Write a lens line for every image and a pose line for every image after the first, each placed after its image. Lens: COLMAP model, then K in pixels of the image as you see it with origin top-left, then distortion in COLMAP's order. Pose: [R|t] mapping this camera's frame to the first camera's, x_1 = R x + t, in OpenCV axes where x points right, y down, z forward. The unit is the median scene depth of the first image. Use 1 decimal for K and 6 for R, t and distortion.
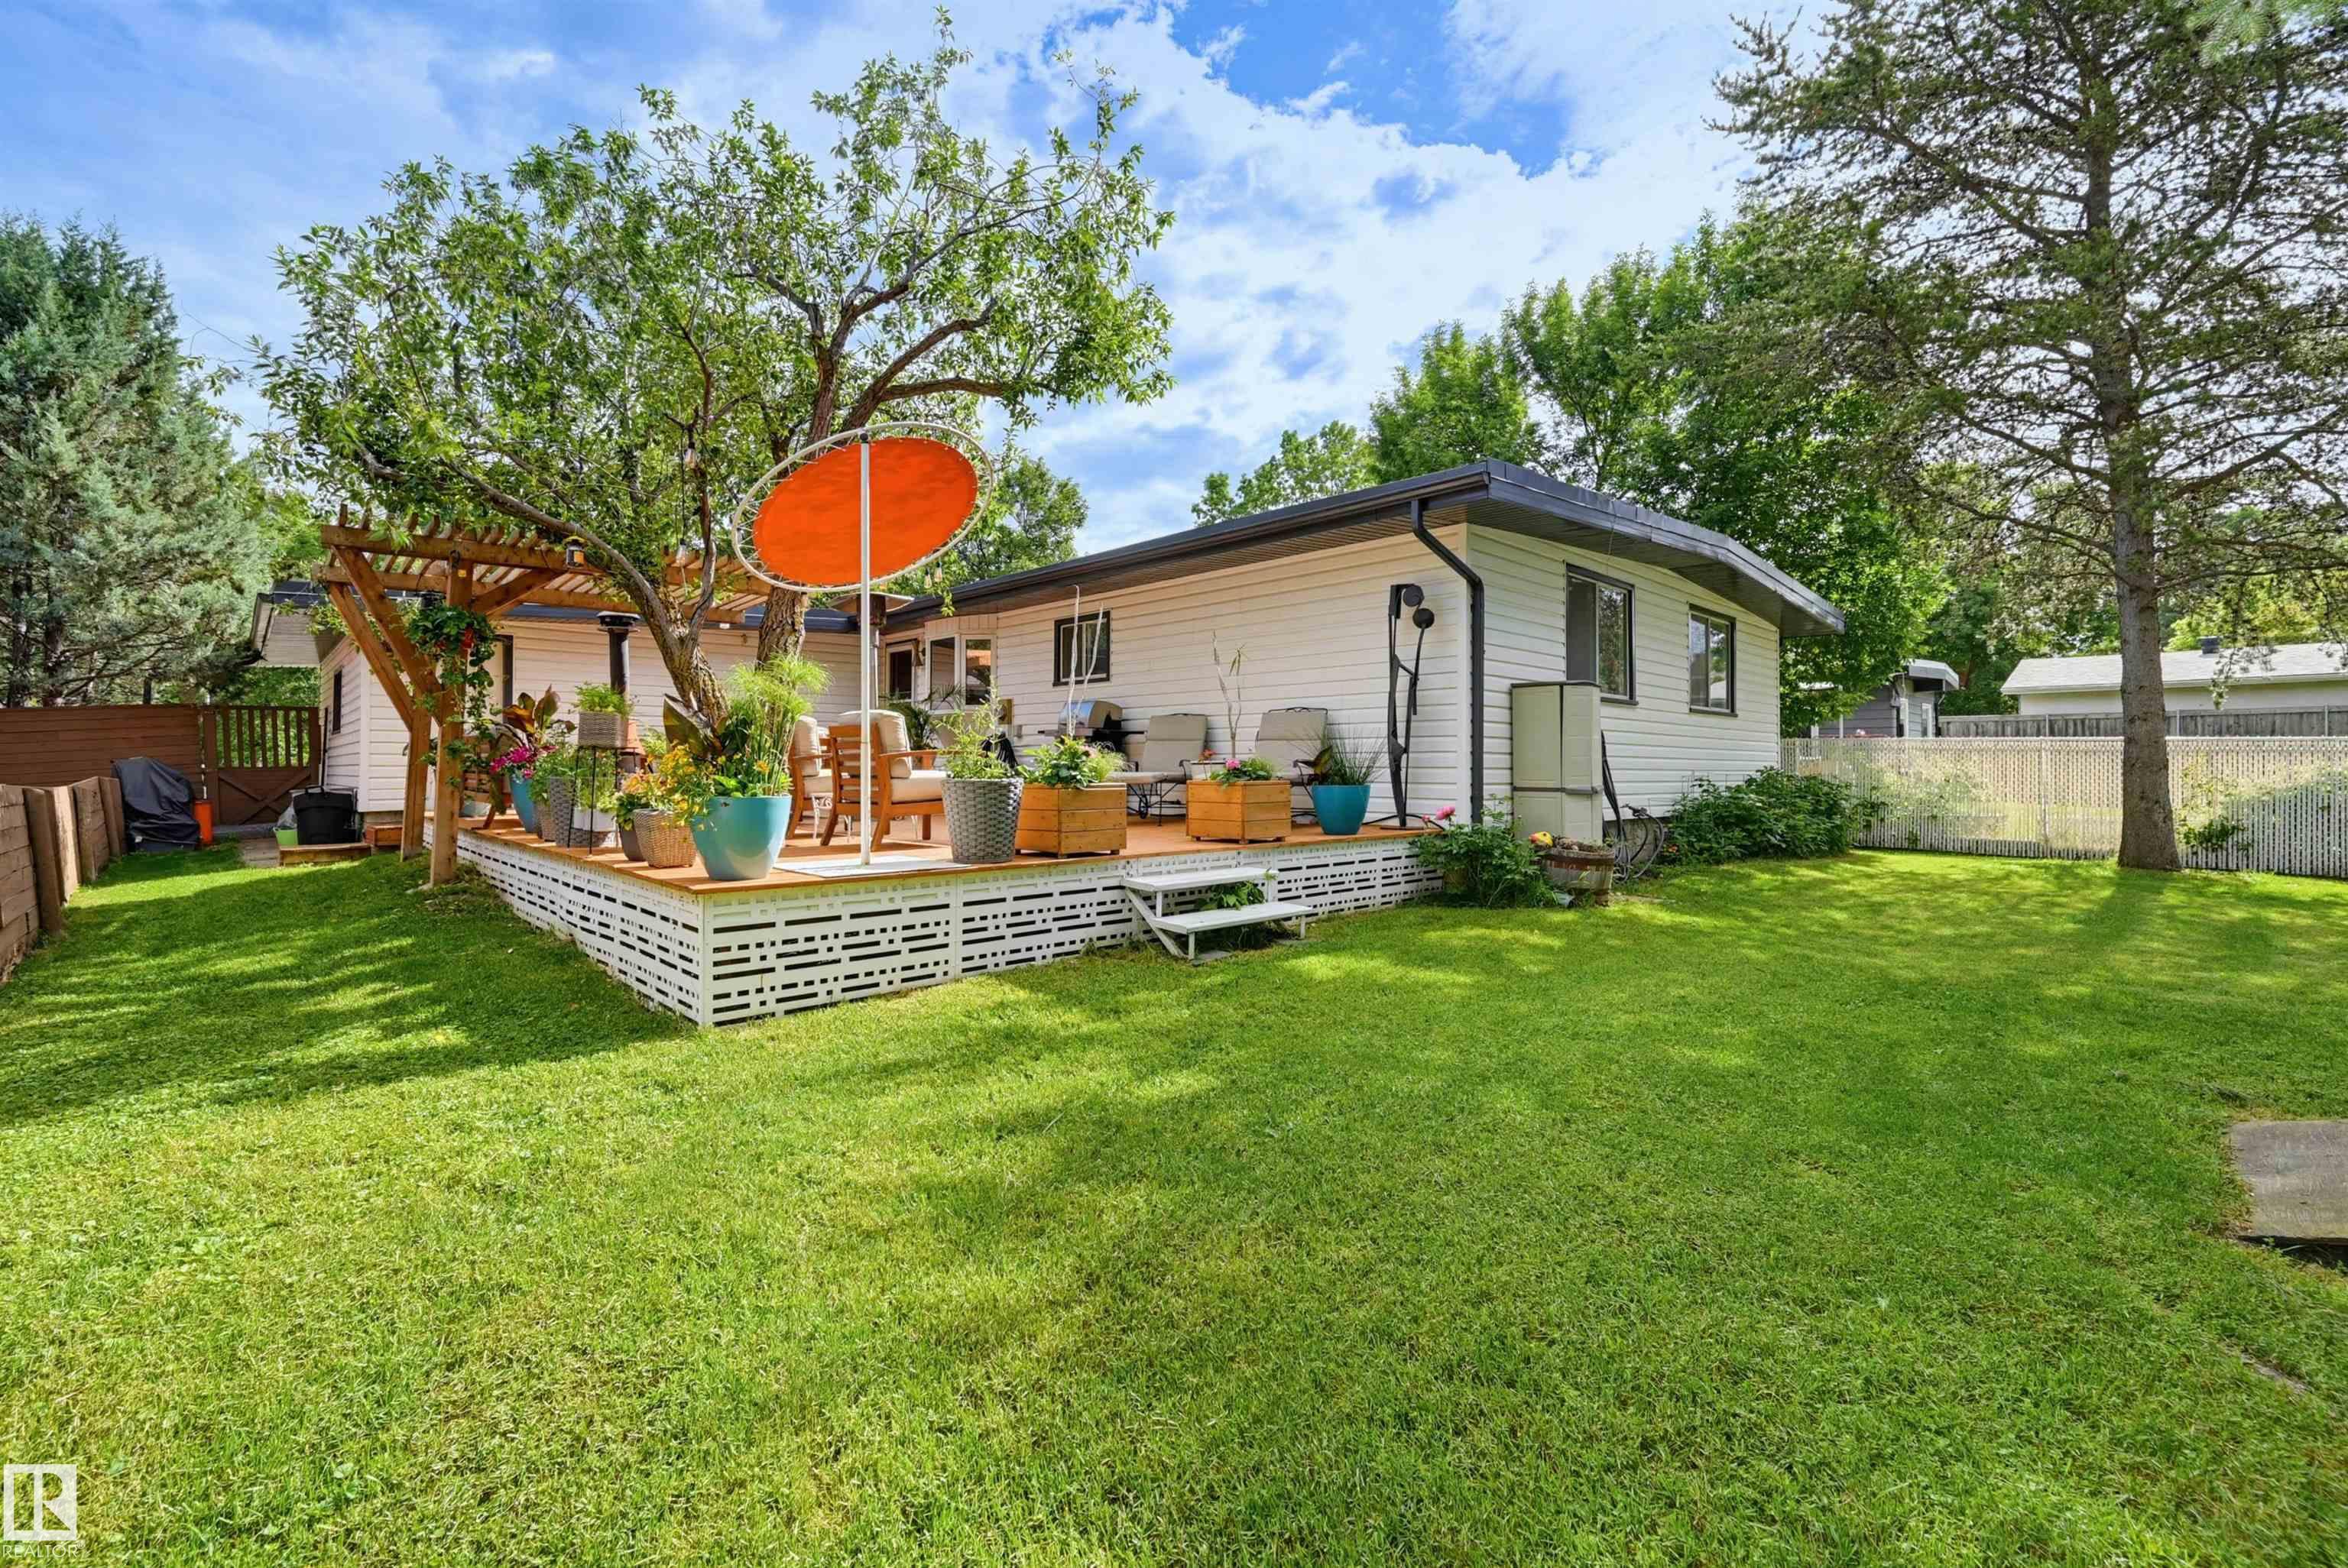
lens RADIAL K [[1016.4, 0, 1162.0], [0, 1016.4, 771.1], [0, 0, 1]] dist [0.008269, 0.000053]
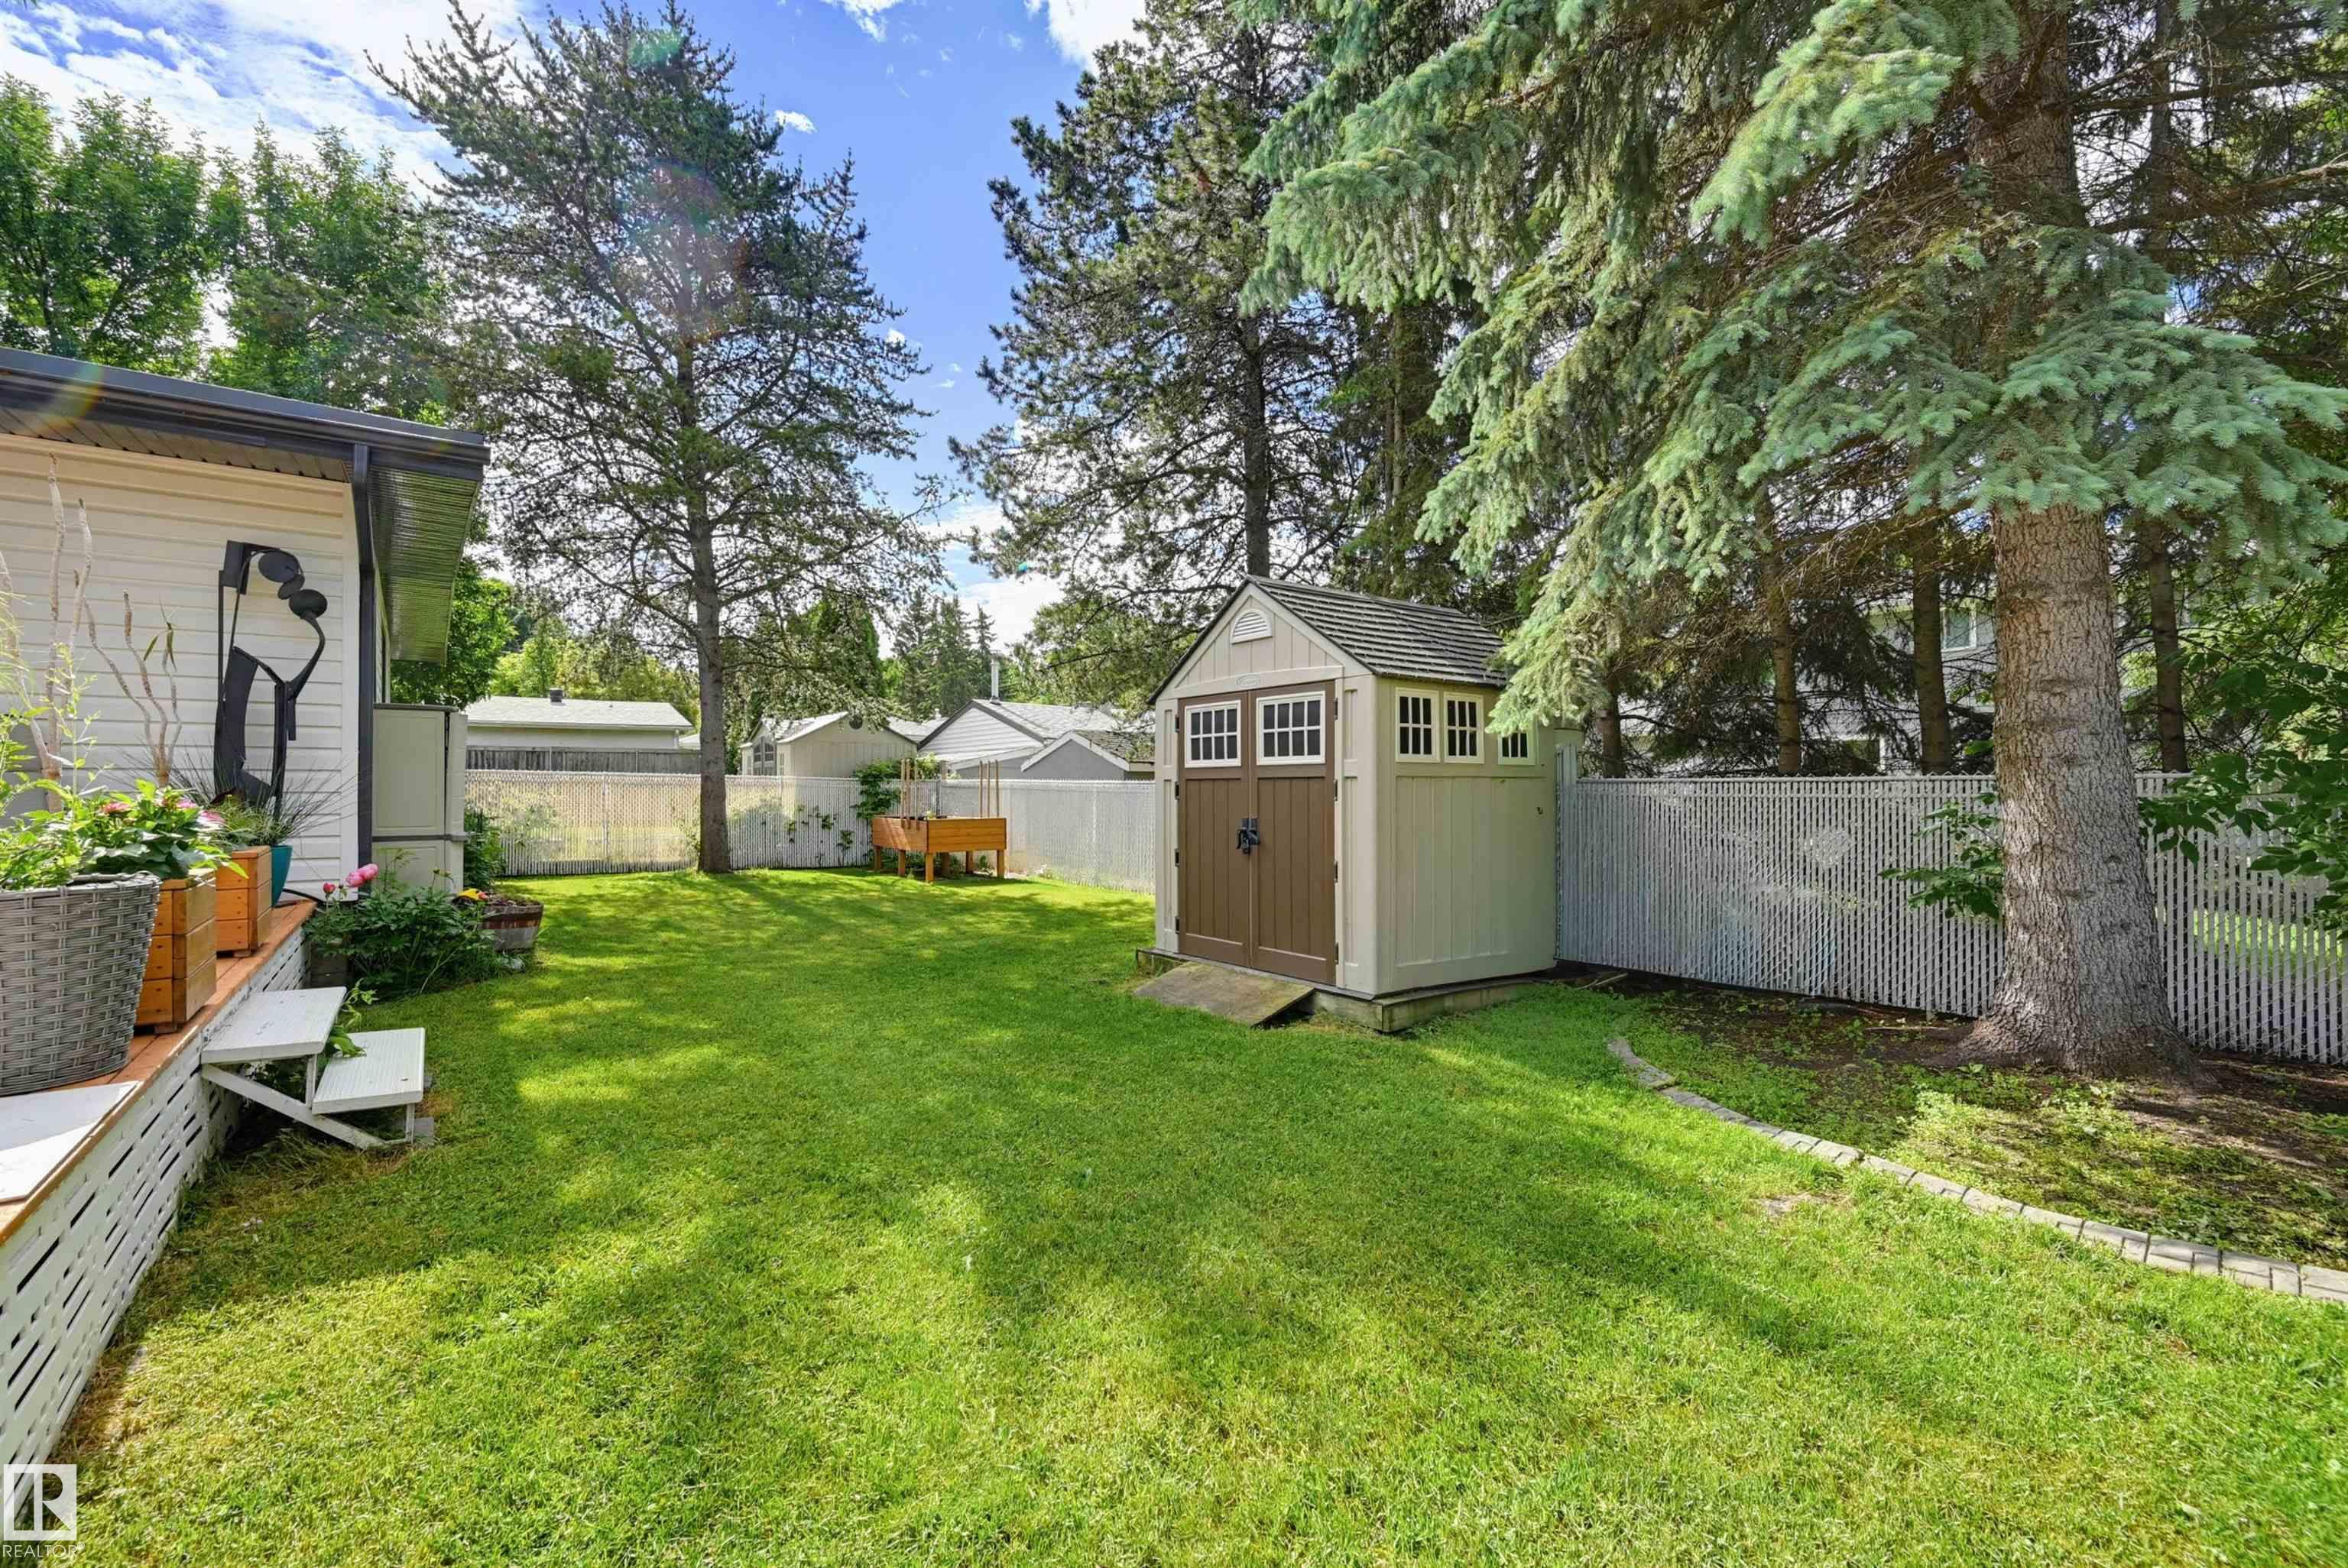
lens RADIAL K [[1016.4, 0, 1162.0], [0, 1016.4, 771.1], [0, 0, 1]] dist [0.008269, 0.000053]
pose [[0.105160, 0.014948, 0.994343, -0.449154], [0.003520, 0.999875, -0.015404, -0.024434], [-0.994449, 0.005120, 0.105095, 0.390732]]
